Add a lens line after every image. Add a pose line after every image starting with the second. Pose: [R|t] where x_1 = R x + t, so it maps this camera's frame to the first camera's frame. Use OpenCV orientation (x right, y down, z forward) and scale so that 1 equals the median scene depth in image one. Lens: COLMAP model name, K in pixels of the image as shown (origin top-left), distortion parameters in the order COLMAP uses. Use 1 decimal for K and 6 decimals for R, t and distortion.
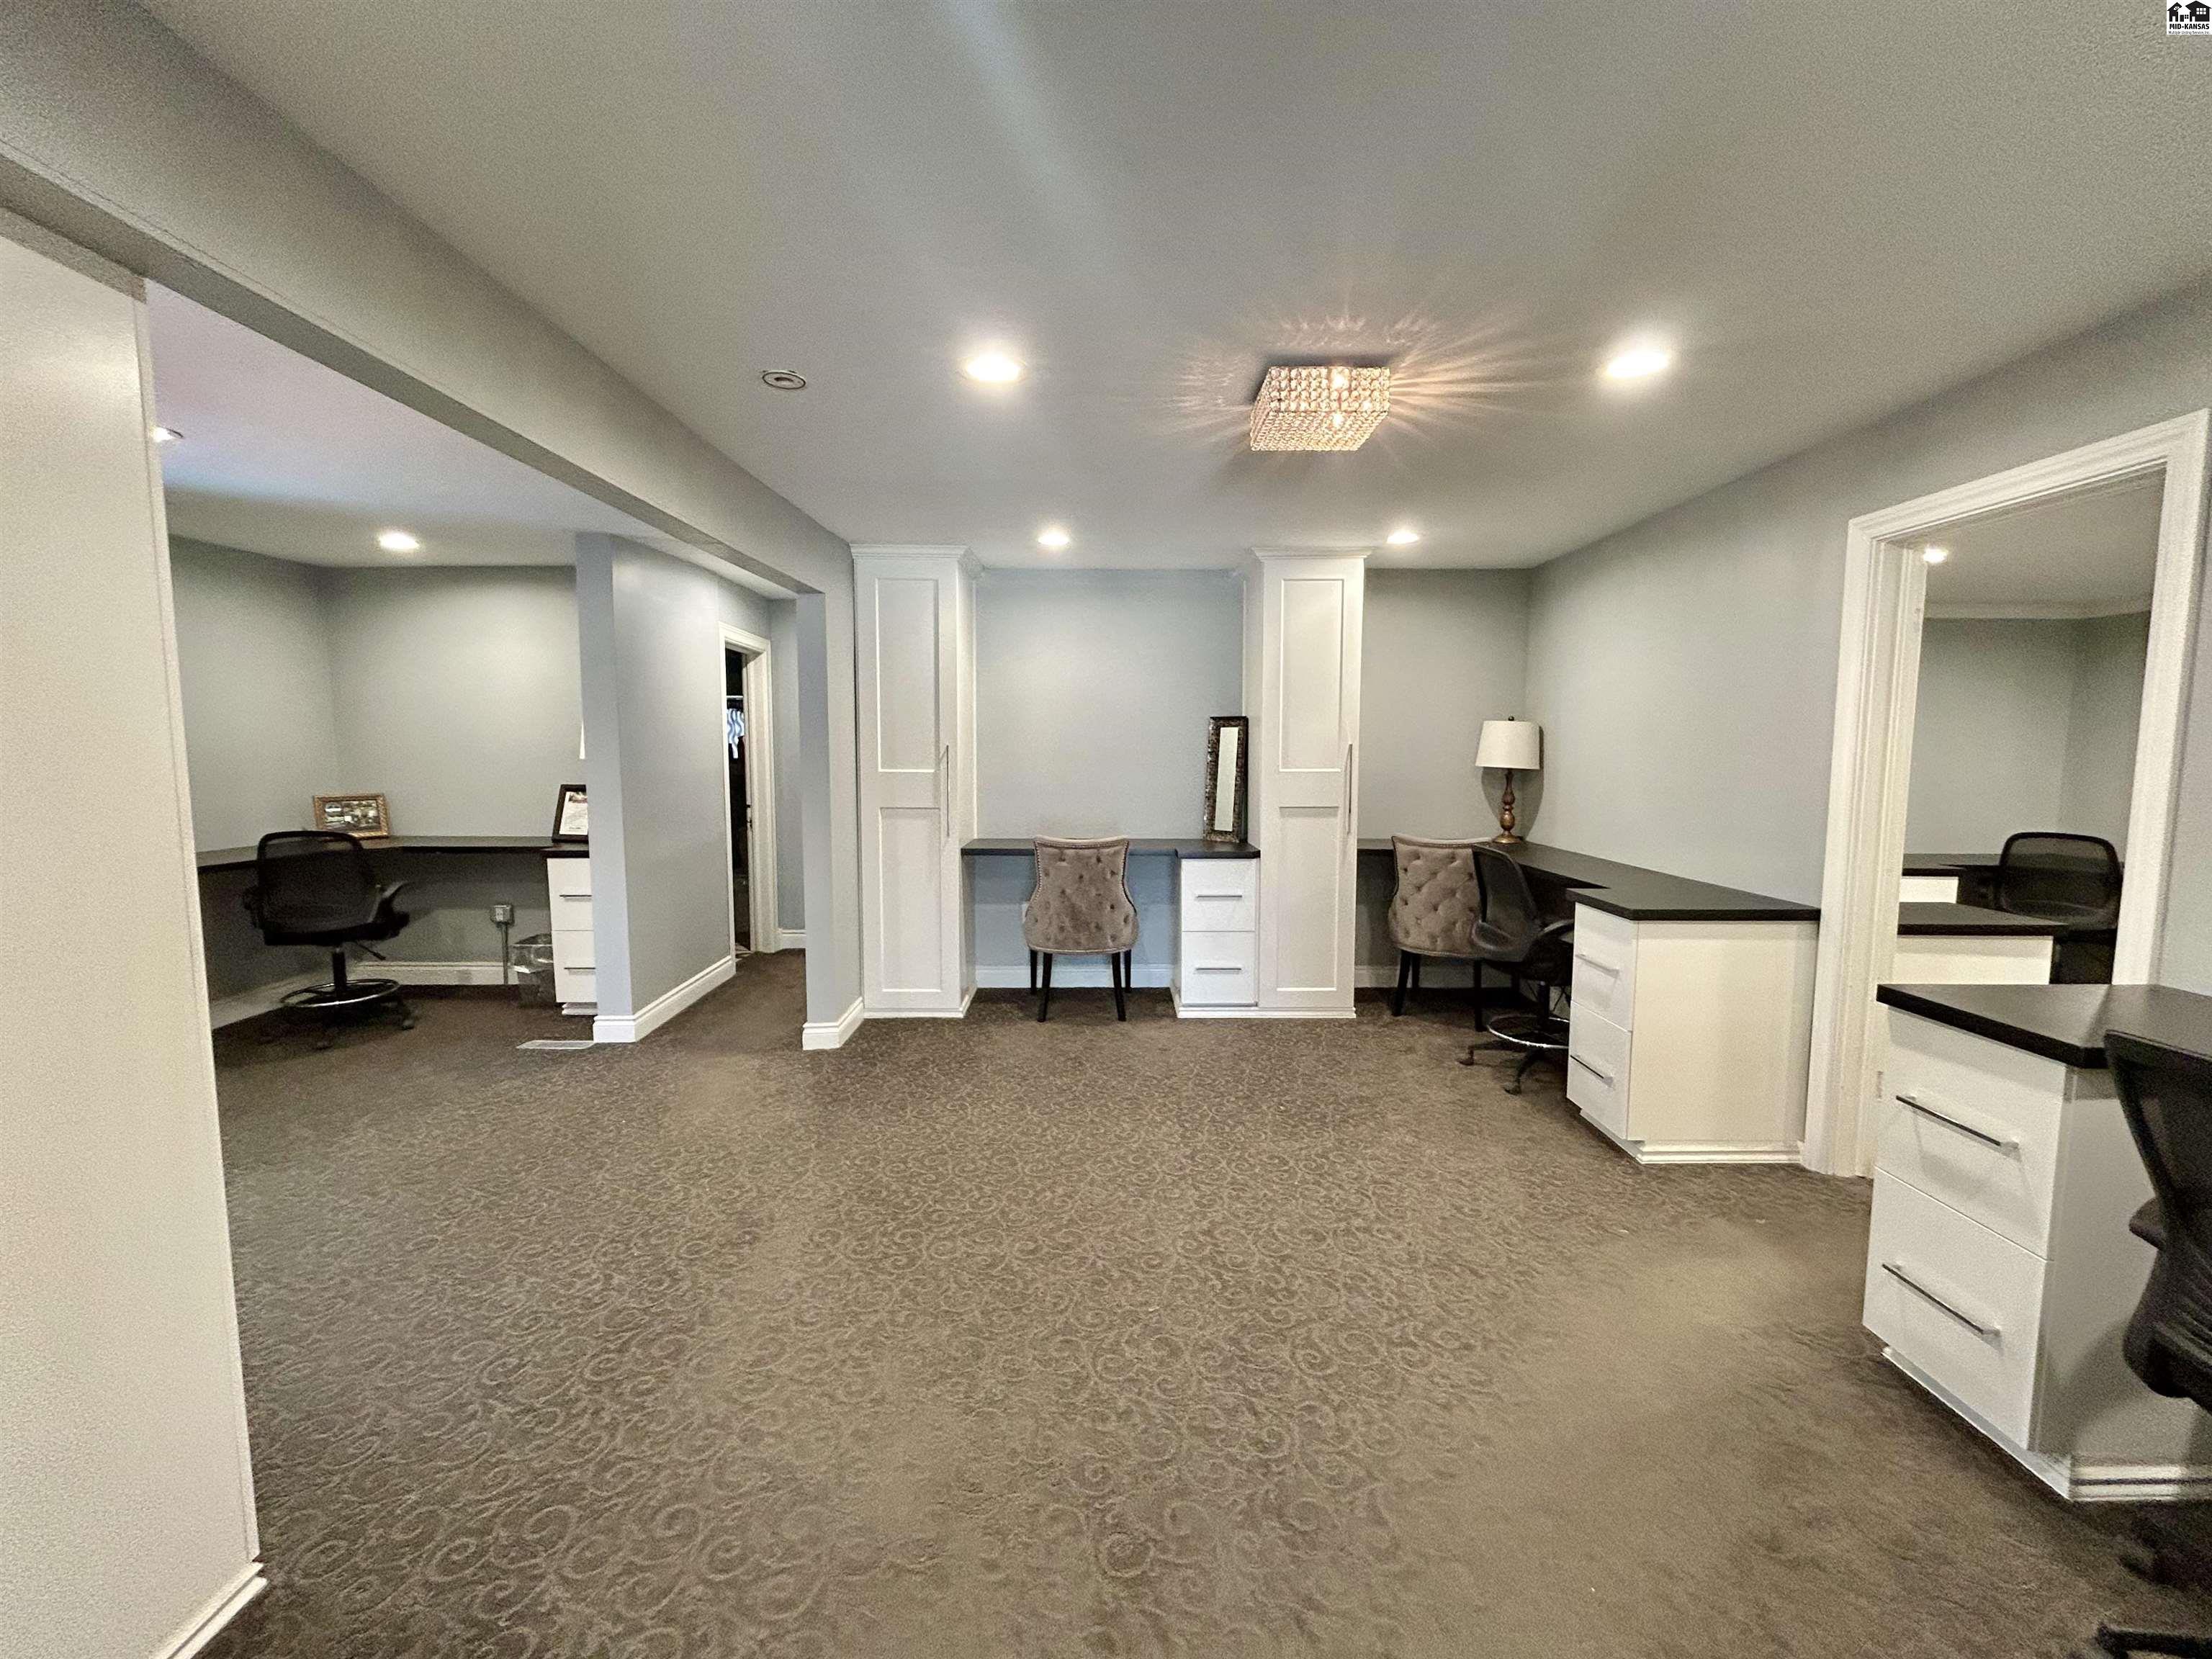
lens RADIAL K [[893.8, 0, 1108.9], [0, 893.8, 835.9], [0, 0, 1]] dist [0.000711, 0.000507]
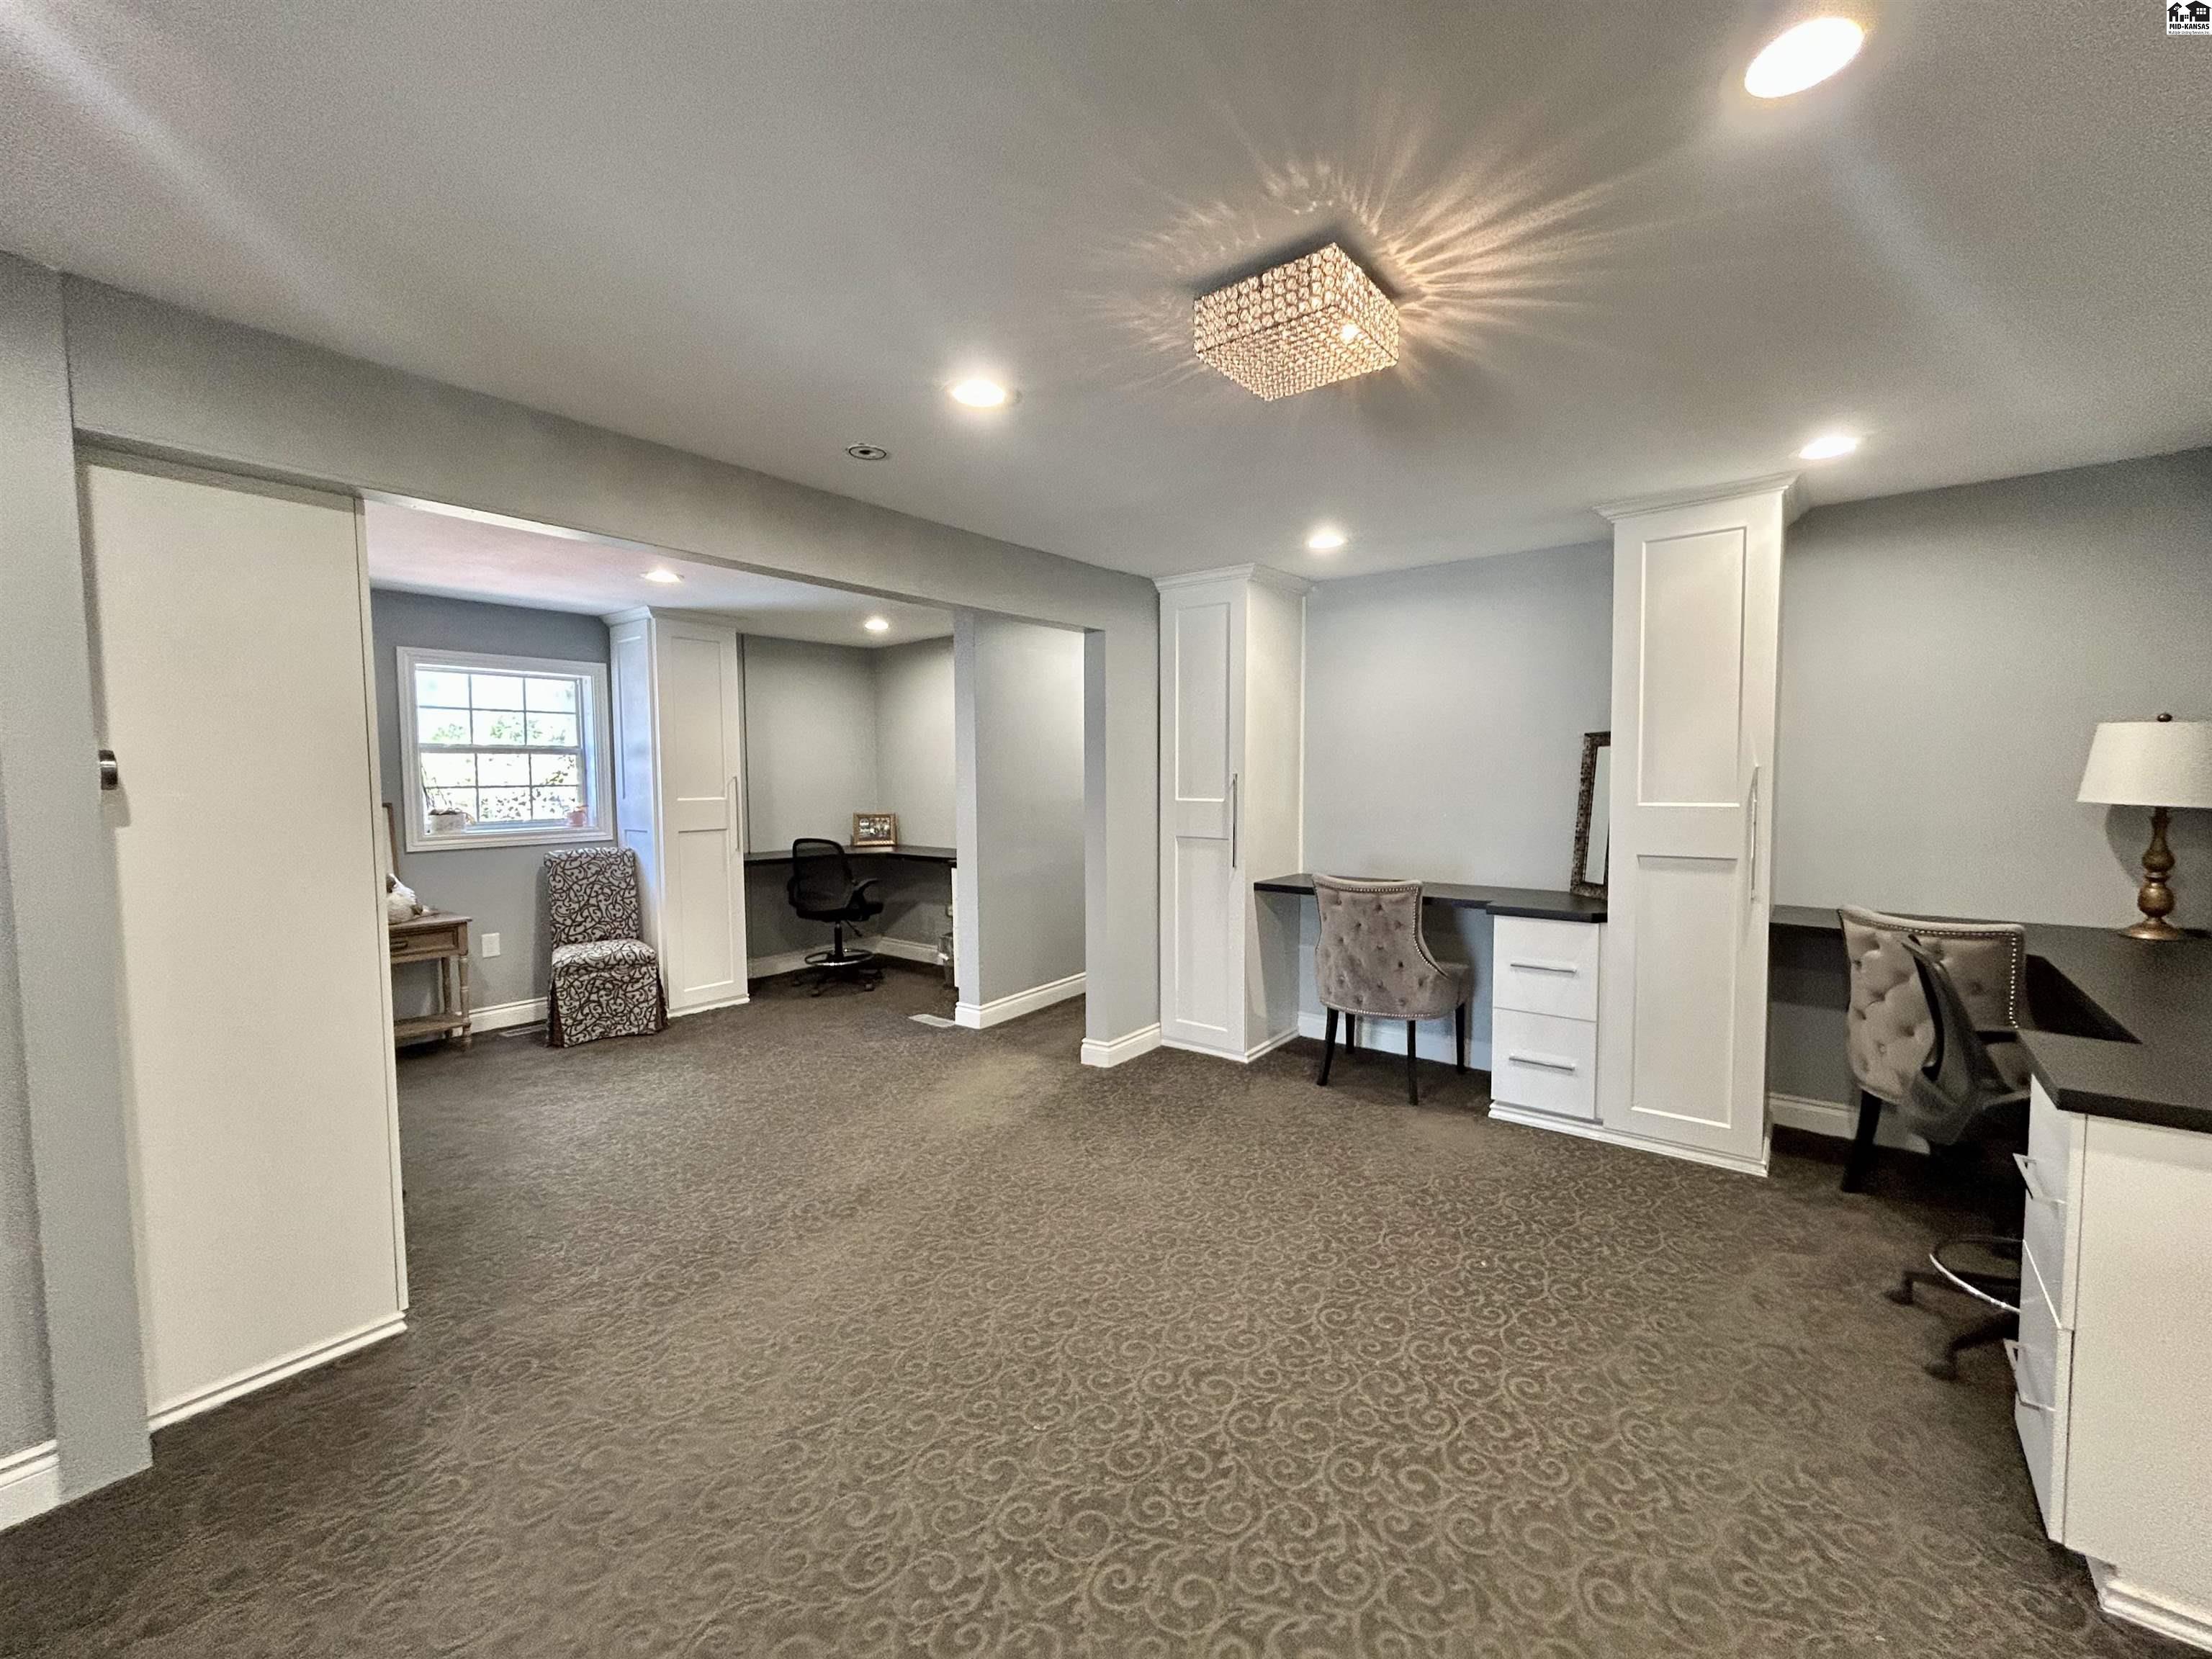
lens RADIAL K [[893.8, 0, 1110.2], [0, 893.8, 829.1], [0, 0, 1]] dist [0.000711, 0.000507]
pose [[0.785585, 0.030319, -0.618011, 0.304213], [-0.054854, 0.998279, -0.020752, -0.014677], [0.616318, 0.050203, 0.785895, 0.168609]]
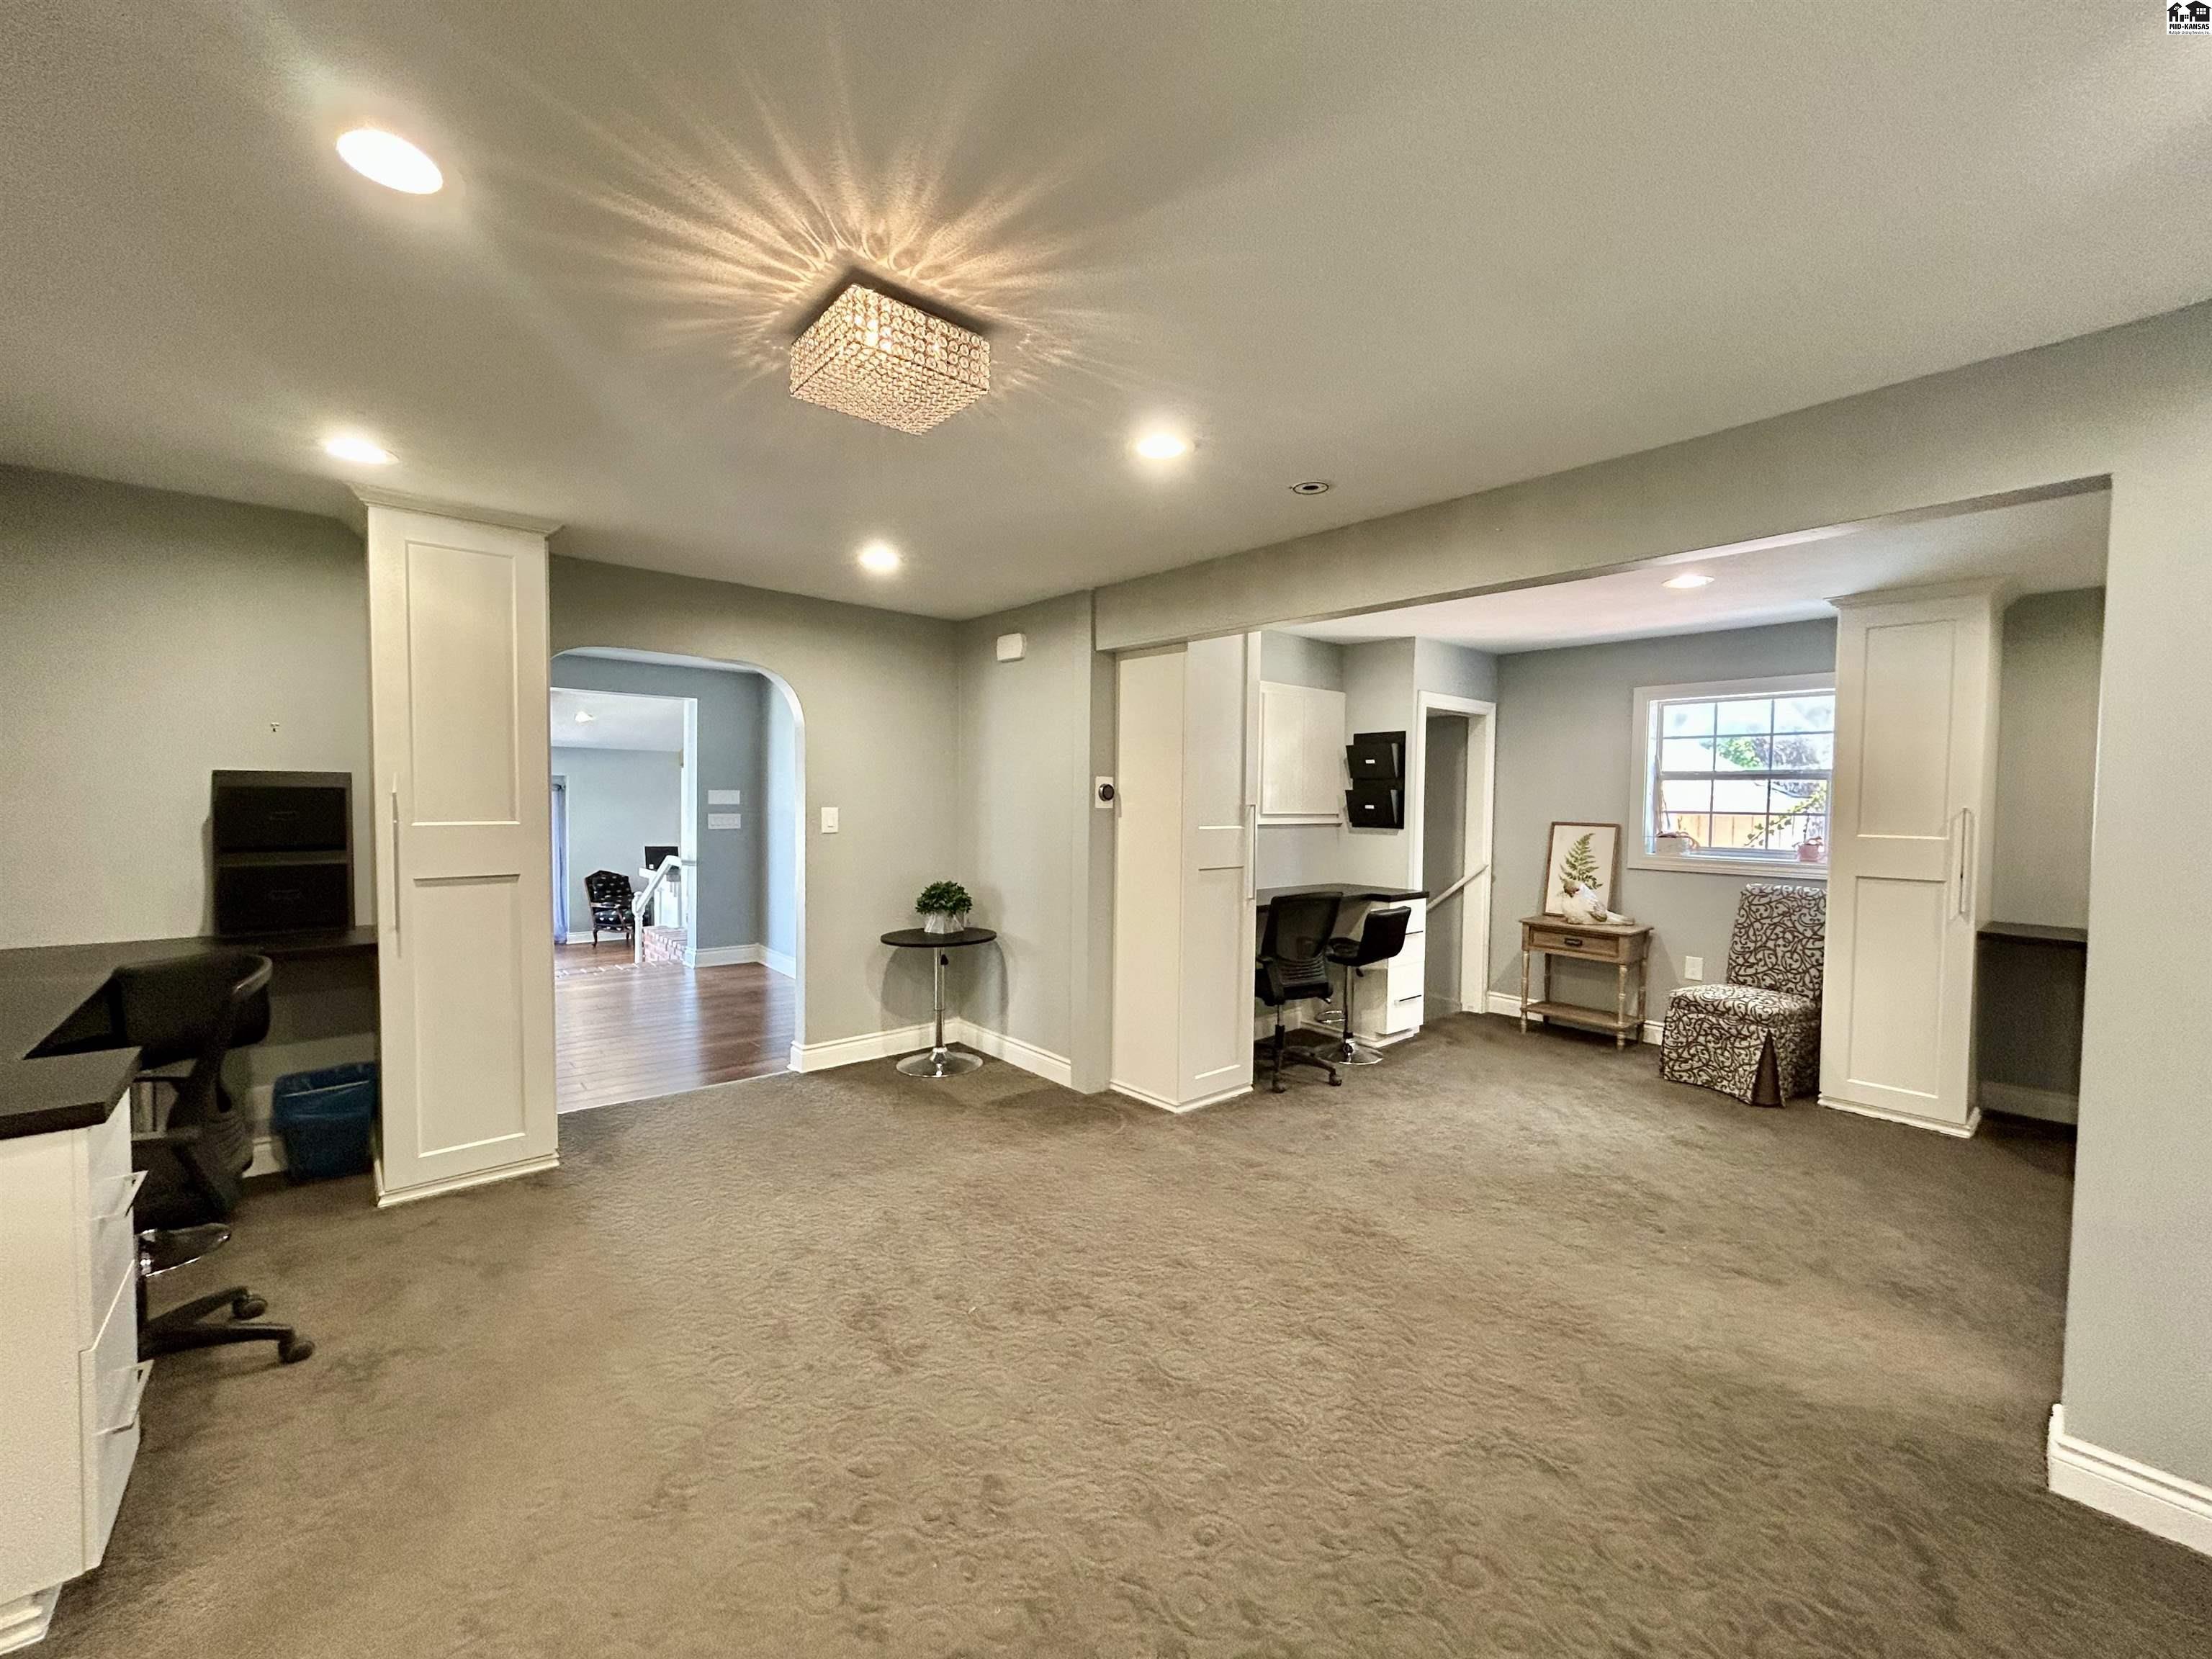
lens RADIAL K [[893.8, 0, 1111.5], [0, 893.8, 828.0], [0, 0, 1]] dist [0.000711, 0.000507]
pose [[-0.749867, 0.011055, -0.661496, 0.314411], [-0.082757, 0.990440, 0.110366, -0.091741], [0.656392, 0.137503, -0.741783, 0.912991]]
